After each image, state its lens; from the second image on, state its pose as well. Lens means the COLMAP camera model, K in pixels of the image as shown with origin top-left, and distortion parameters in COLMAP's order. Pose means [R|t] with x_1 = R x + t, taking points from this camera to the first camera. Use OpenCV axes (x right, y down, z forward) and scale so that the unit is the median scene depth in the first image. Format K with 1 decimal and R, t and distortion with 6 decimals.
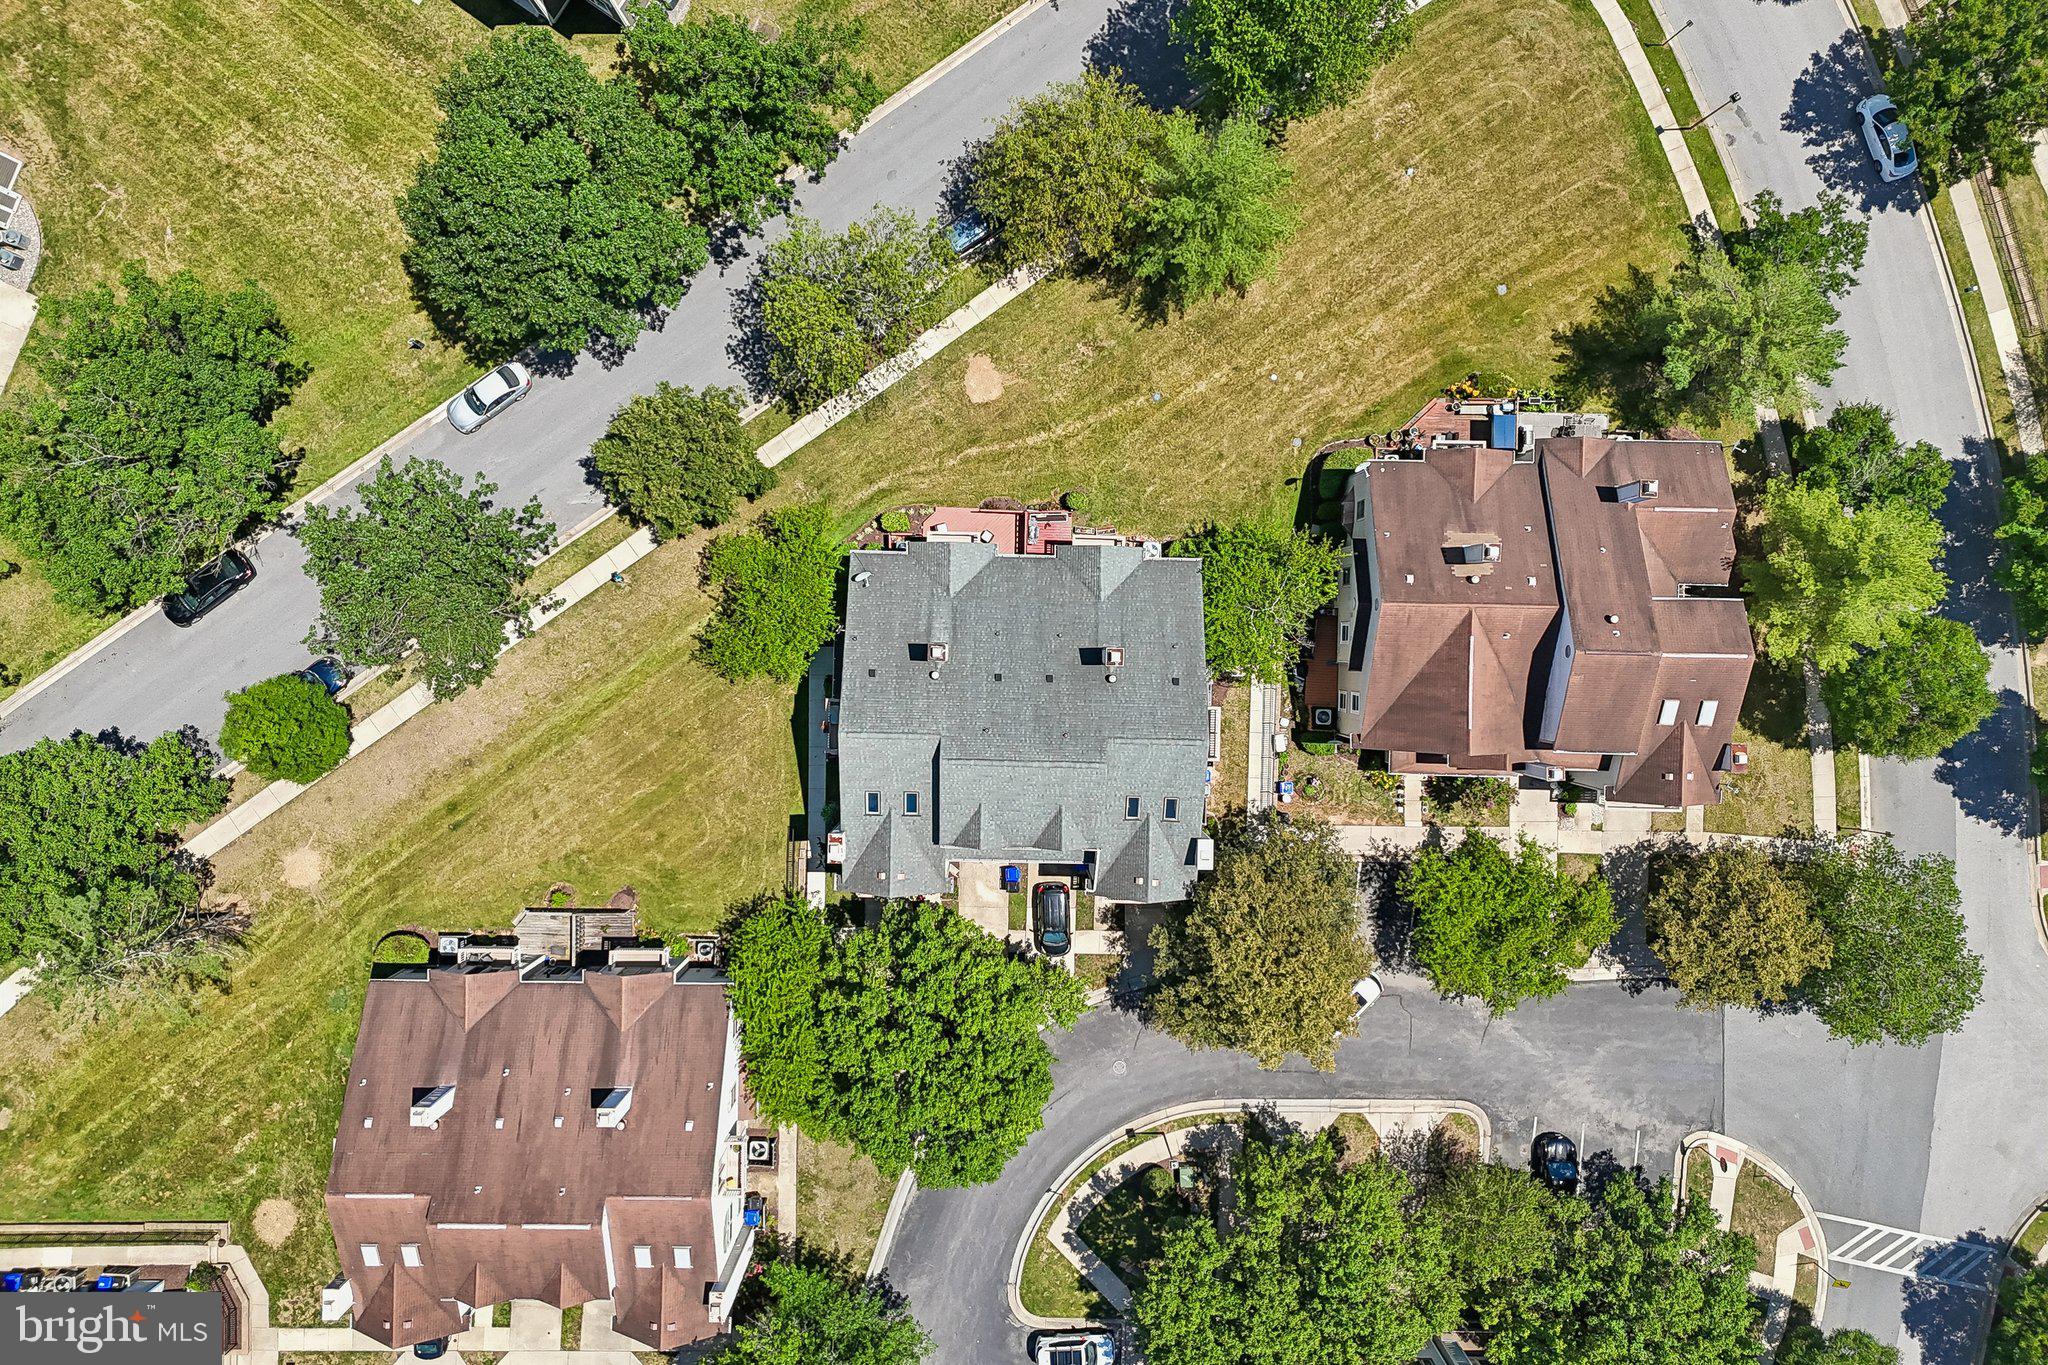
lens RADIAL K [[1497.4, 0, 1022.4], [0, 1497.4, 668.0], [0, 0, 1]] dist [0.077400, -0.080224]
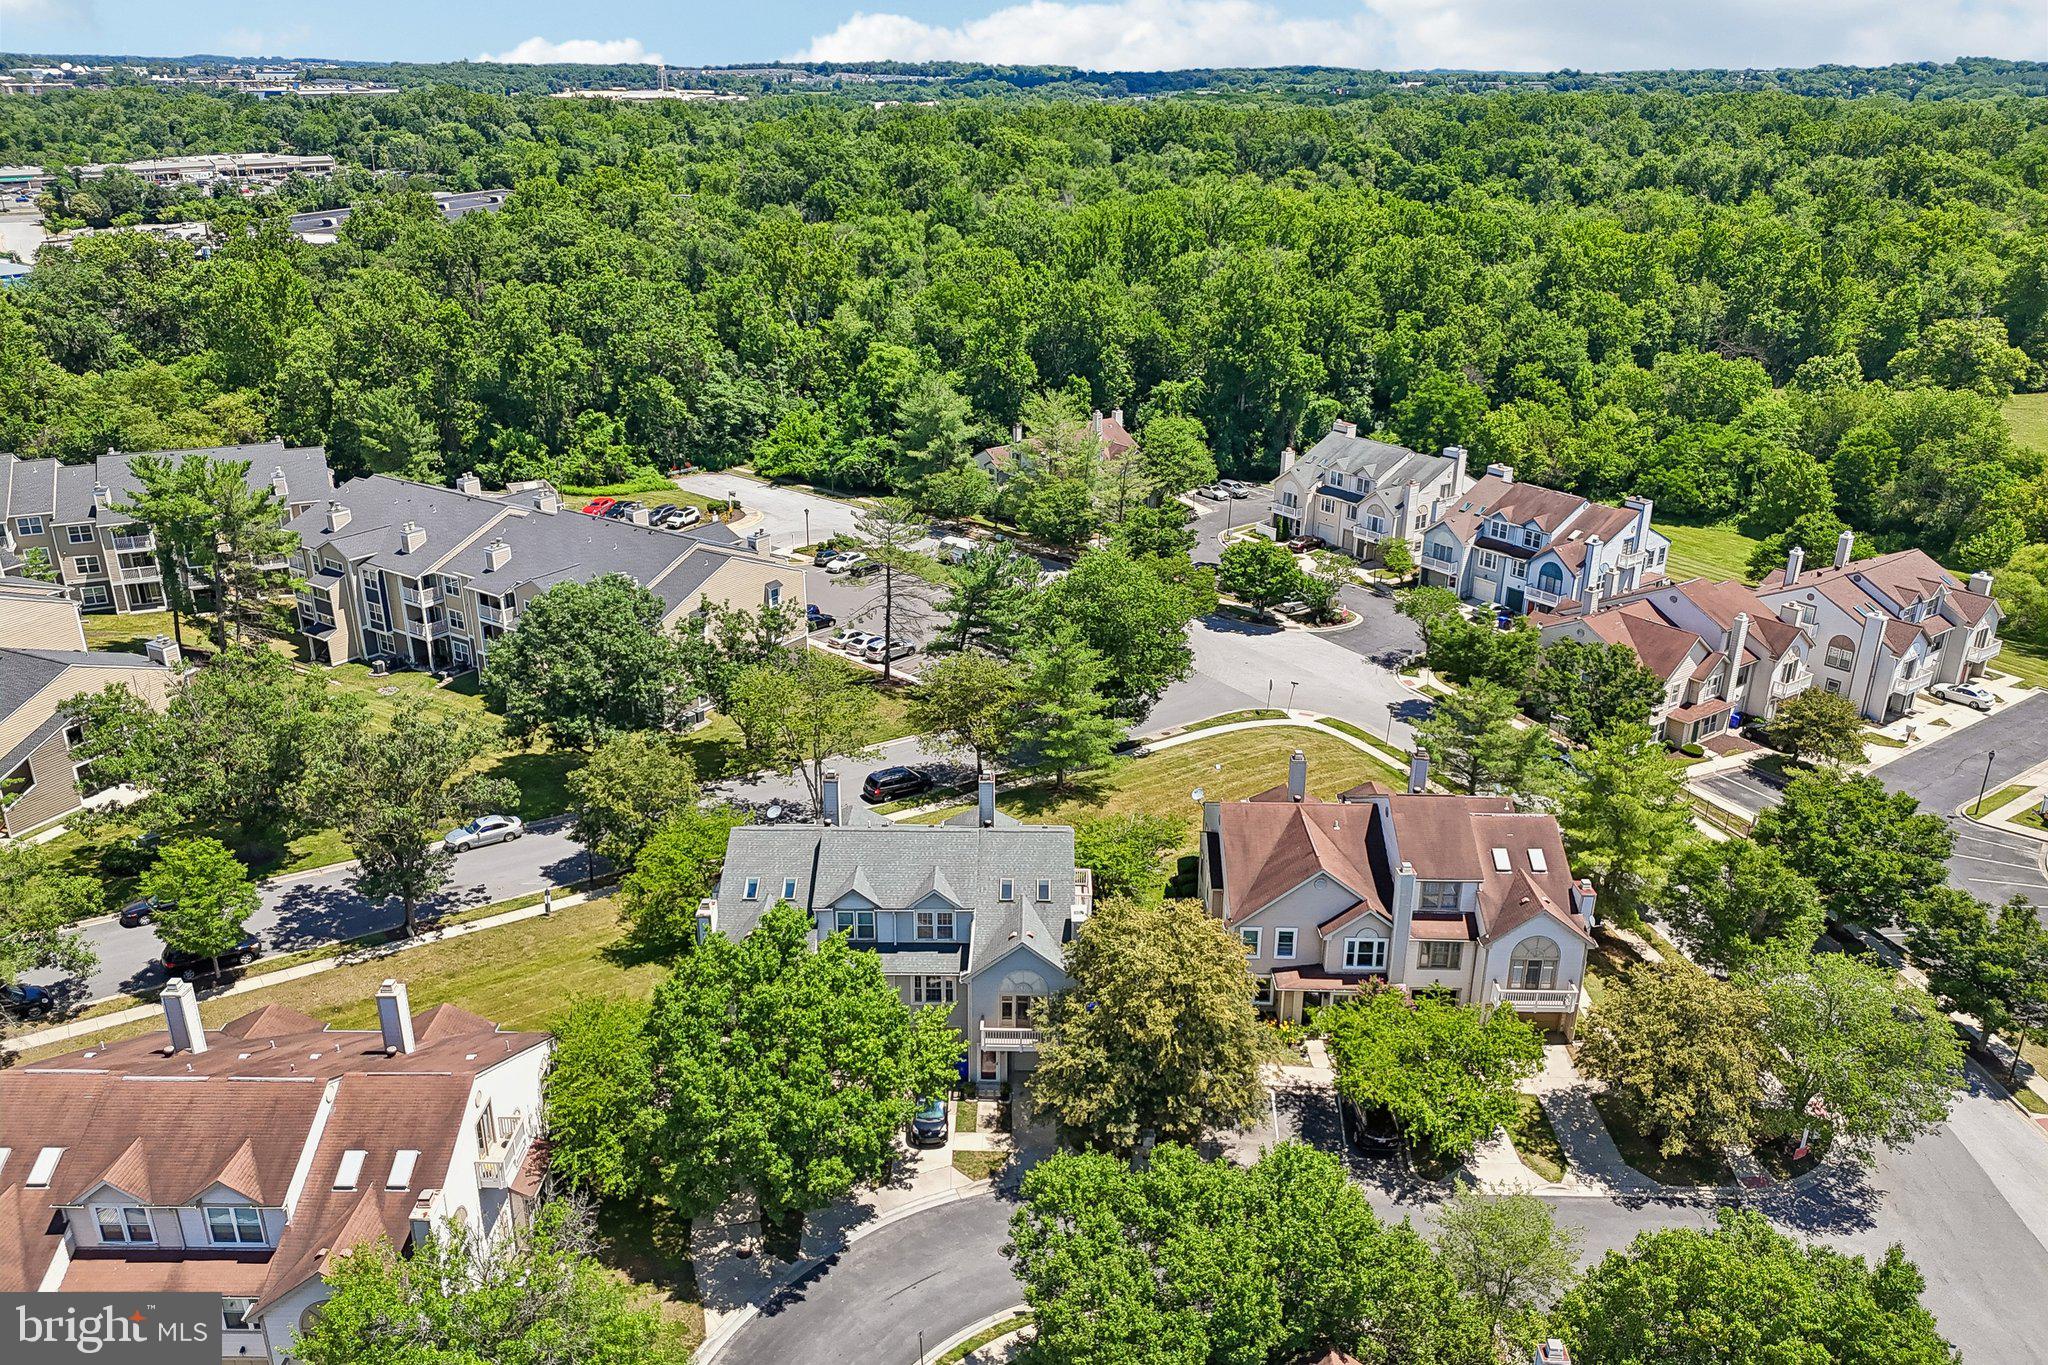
lens RADIAL K [[1497.4, 0, 1020.9], [0, 1497.4, 682.9], [0, 0, 1]] dist [0.077400, -0.080224]
pose [[0.999959, -0.006609, 0.006137, 0.070611], [0.008072, 0.352185, -0.935895, 0.902069], [0.004024, 0.935907, 0.352225, 0.455146]]
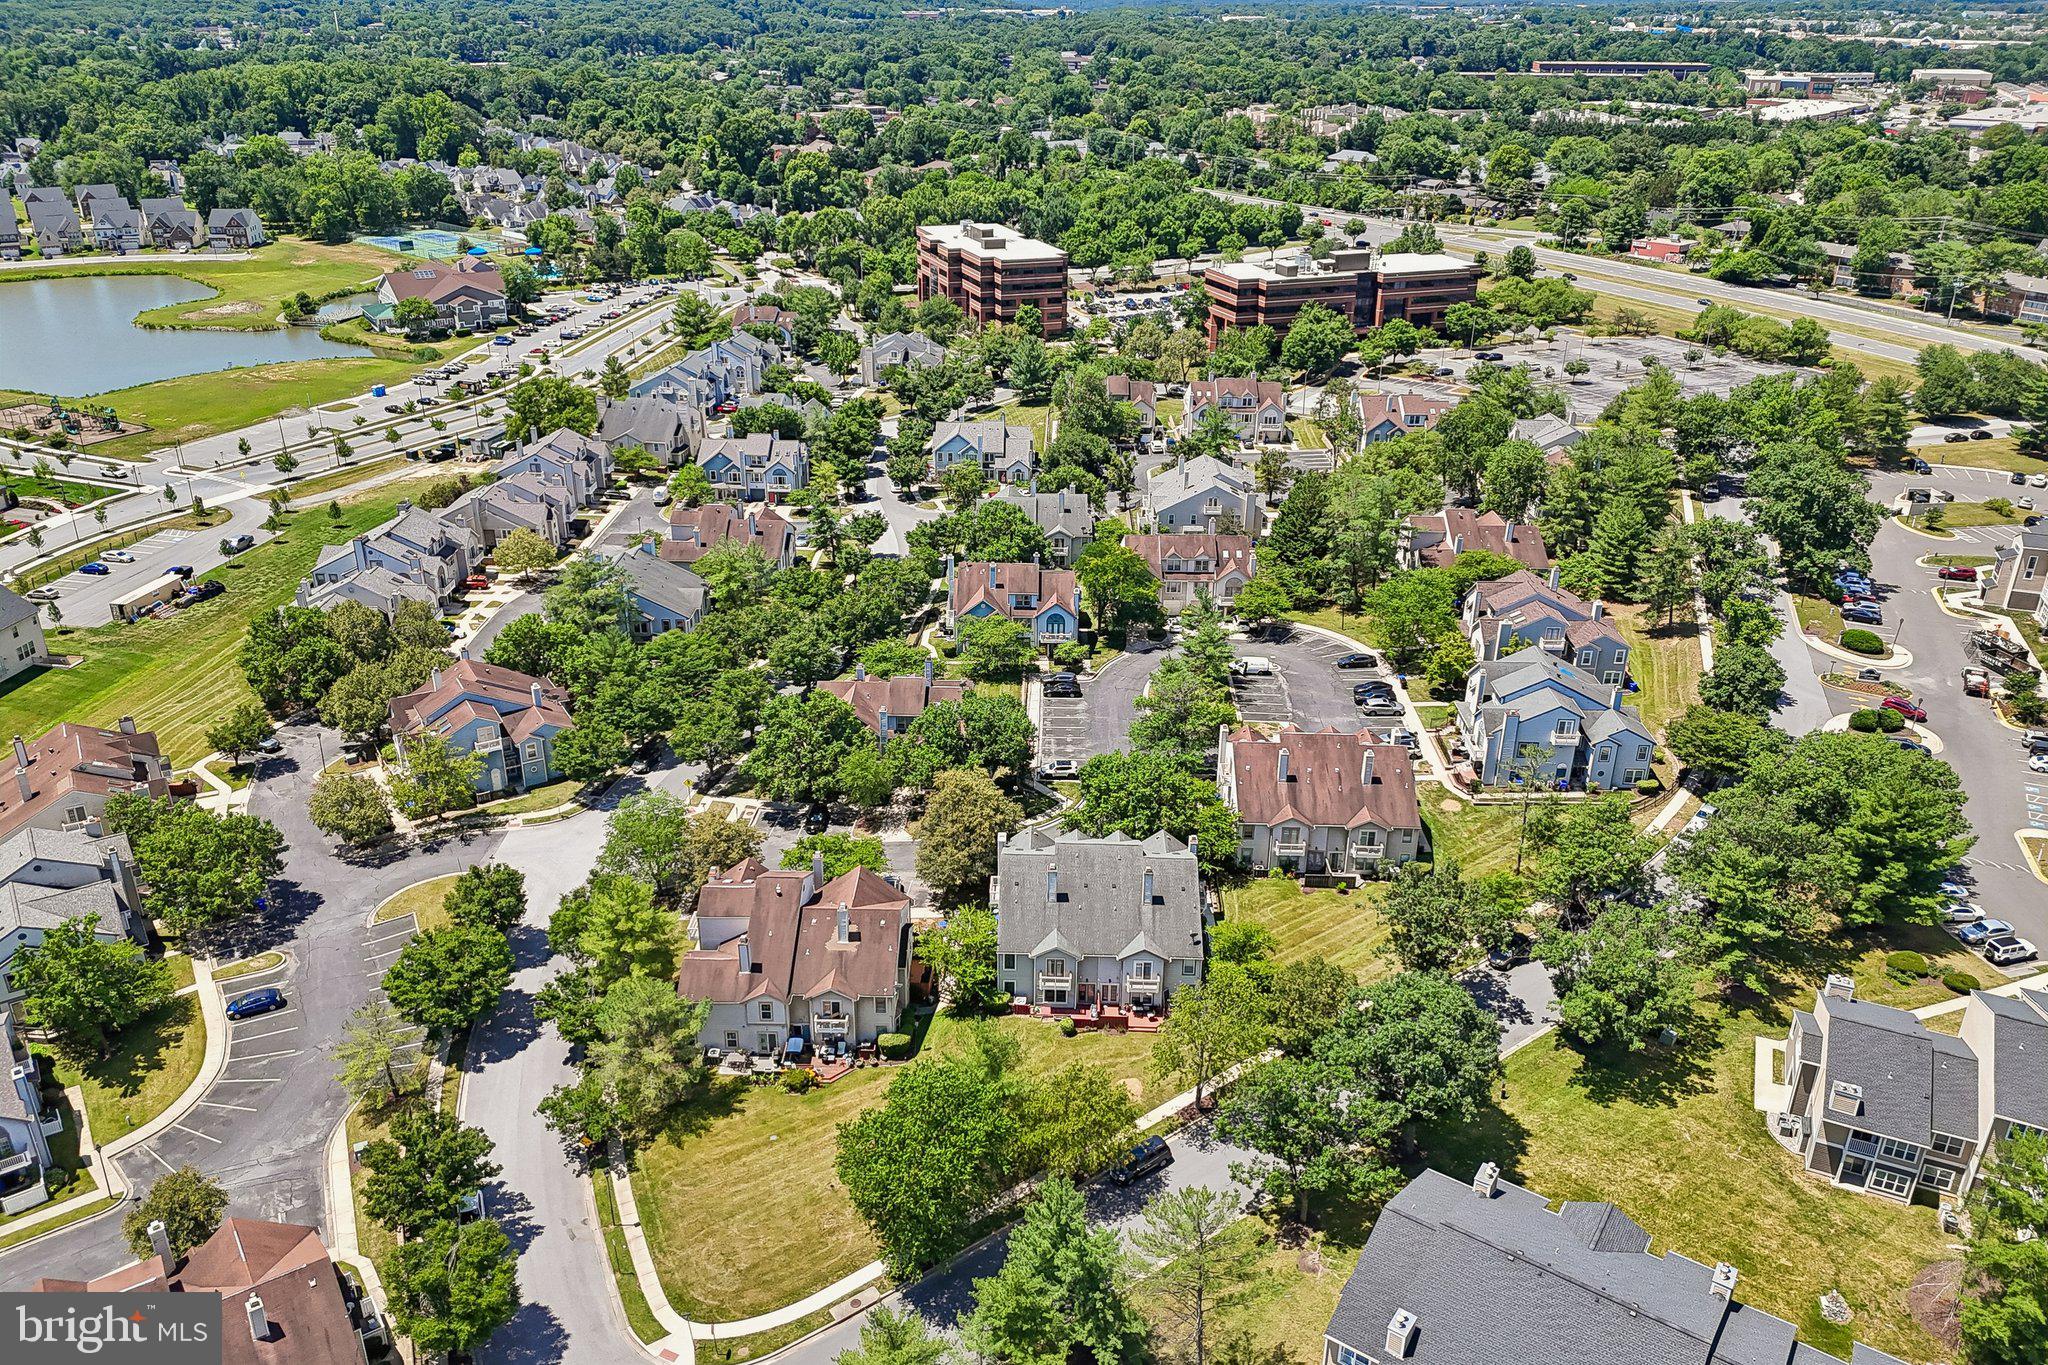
lens RADIAL K [[1497.4, 0, 1037.3], [0, 1497.4, 676.7], [0, 0, 1]] dist [0.077400, -0.080224]
pose [[-0.999624, -0.023289, -0.014467, 0.098471], [-0.002911, -0.434555, 0.900640, -1.373403], [-0.027262, 0.900344, 0.434324, -0.025712]]
